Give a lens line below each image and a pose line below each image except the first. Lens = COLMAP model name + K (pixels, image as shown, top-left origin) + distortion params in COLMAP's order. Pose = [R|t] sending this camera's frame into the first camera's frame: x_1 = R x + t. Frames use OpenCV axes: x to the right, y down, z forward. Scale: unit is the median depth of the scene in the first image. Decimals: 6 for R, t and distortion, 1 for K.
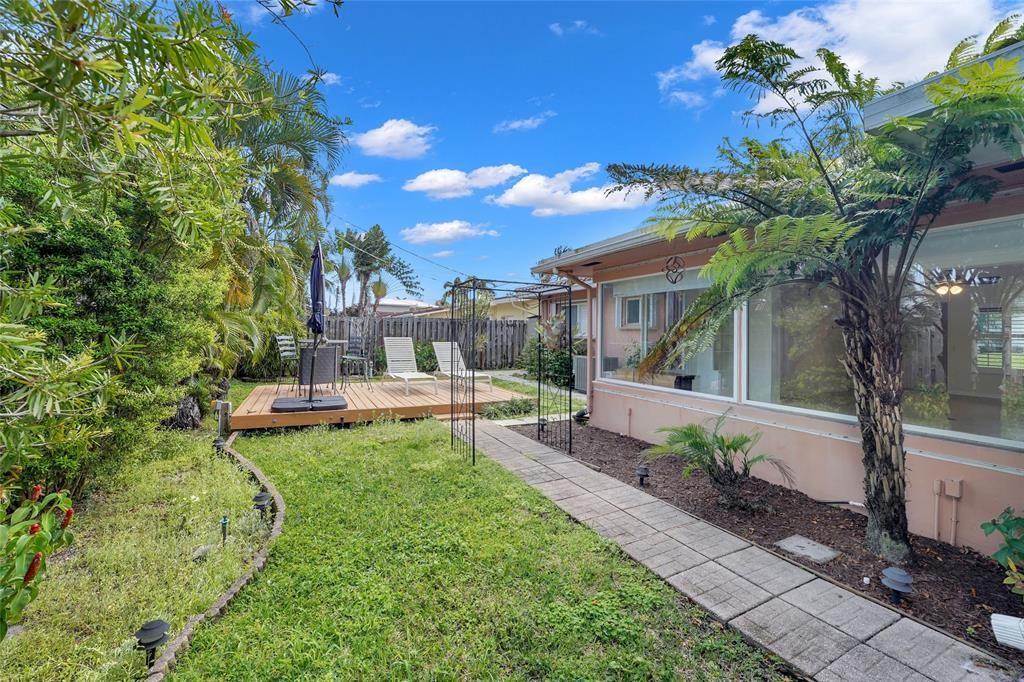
lens RADIAL K [[430.0, 0, 518.0], [0, 430.0, 339.8], [0, 0, 1]] dist [-0.020431, 0.000324]
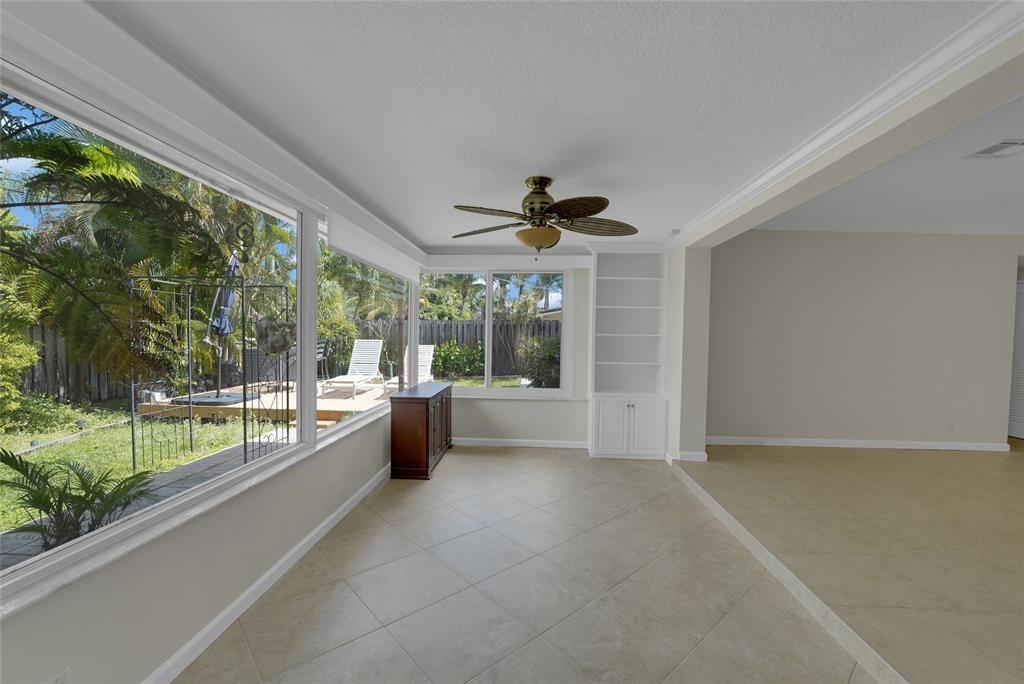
lens RADIAL K [[446.8, 0, 510.9], [0, 446.8, 352.8], [0, 0, 1]] dist [-0.001431, -0.000069]
pose [[0.868646, 0.024297, -0.494836, 0.318486], [-0.015231, 0.999634, 0.022346, -0.002704], [0.495198, -0.011874, 0.868699, 0.162765]]
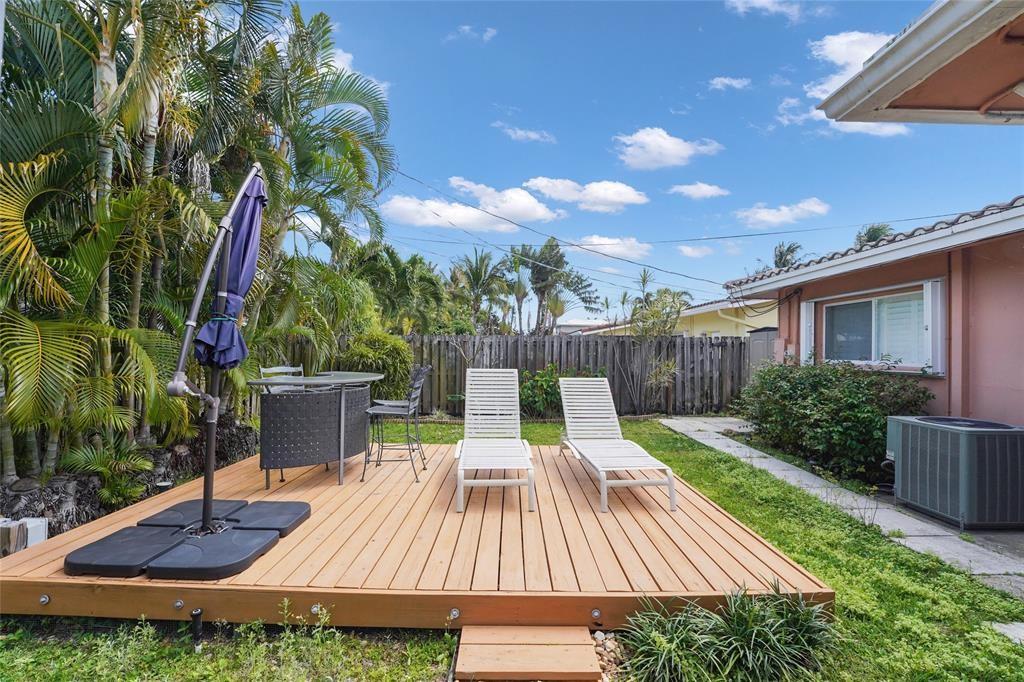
lens RADIAL K [[430.0, 0, 518.0], [0, 430.0, 339.8], [0, 0, 1]] dist [-0.020431, 0.000324]
pose [[0.903129, -0.014074, -0.429138, -0.011512], [-0.006943, 0.998853, -0.047370, -0.009892], [0.429312, 0.045760, 0.901996, 0.324439]]
